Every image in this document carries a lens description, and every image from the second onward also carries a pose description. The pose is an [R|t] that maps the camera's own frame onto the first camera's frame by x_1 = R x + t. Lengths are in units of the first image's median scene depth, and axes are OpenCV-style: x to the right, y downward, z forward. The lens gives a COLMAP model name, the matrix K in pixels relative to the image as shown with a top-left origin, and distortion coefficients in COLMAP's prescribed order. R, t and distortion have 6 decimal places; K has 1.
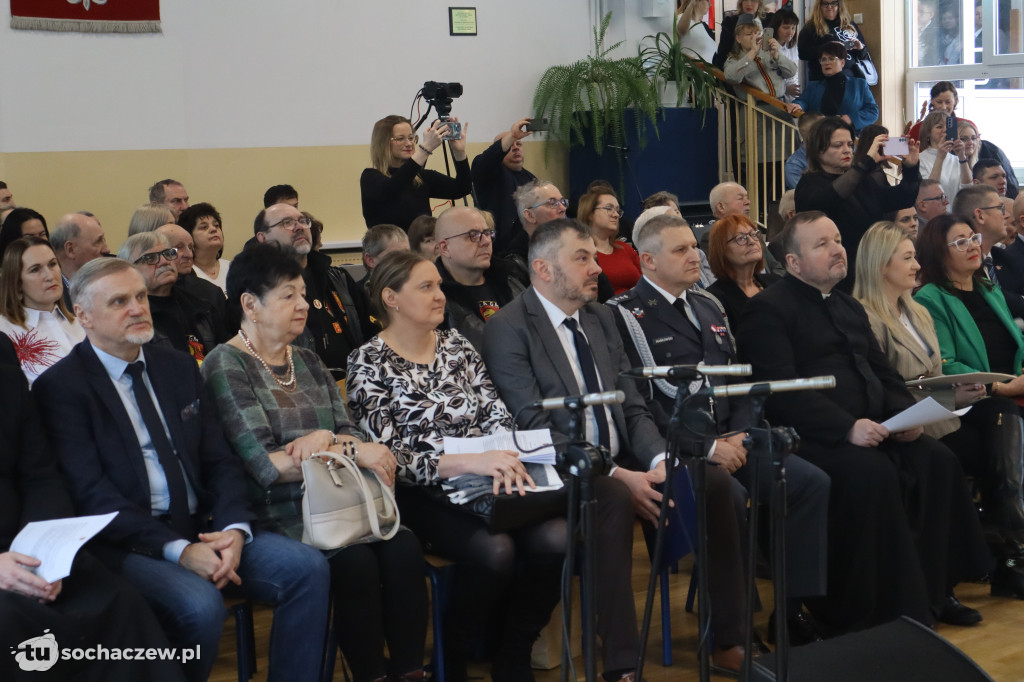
lens RADIAL K [[1984.1, 0, 511.2], [0, 1984.1, 331.6], [0, 0, 1]] dist [-0.025033, 0.000000]
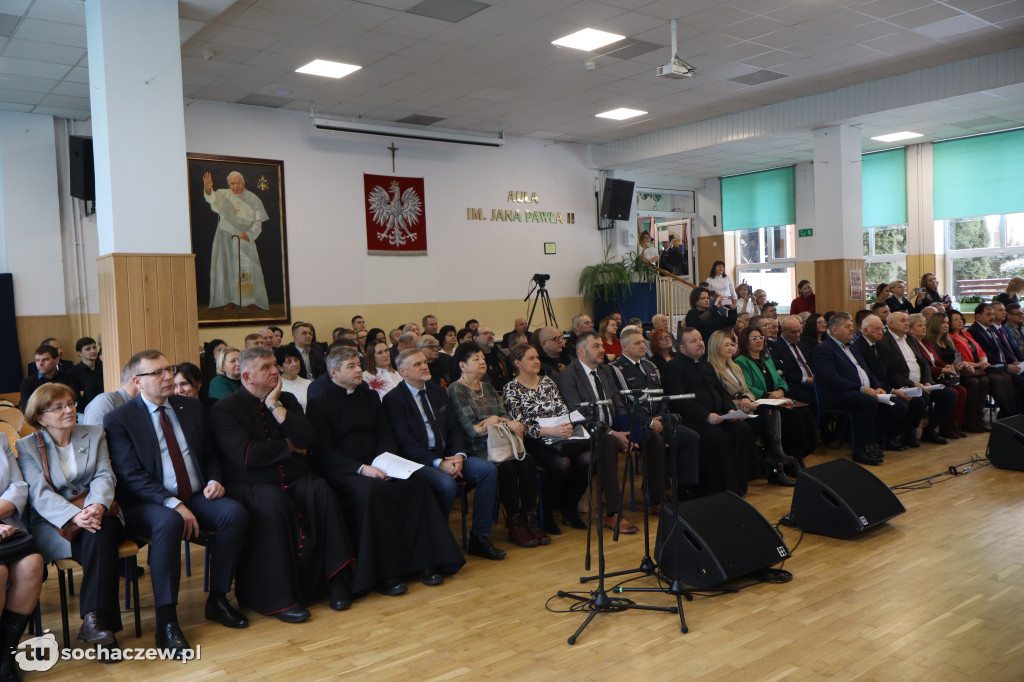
lens RADIAL K [[845.5, 0, 517.1], [0, 845.5, 336.6], [0, 0, 1]] dist [-0.017367, 0.020318]
pose [[0.997906, -0.007123, -0.064282, 0.003337], [0.004154, 0.998923, -0.046213, -0.001157], [0.064542, 0.045850, 0.996861, -0.067094]]
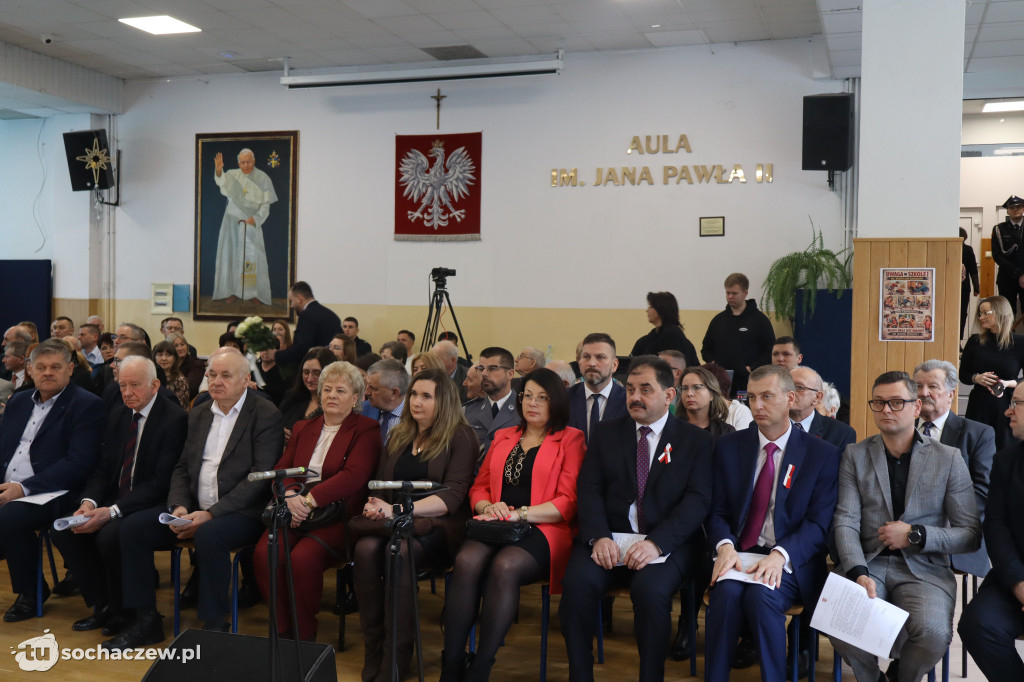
lens RADIAL K [[1149.4, 0, 514.4], [0, 1149.4, 344.7], [0, 0, 1]] dist [0.002547, 0.000000]
pose [[0.472018, 0.049988, -0.880171, 1.275581], [-0.113948, 0.993476, -0.004684, -0.099185], [0.874194, 0.102504, 0.474634, 0.948402]]
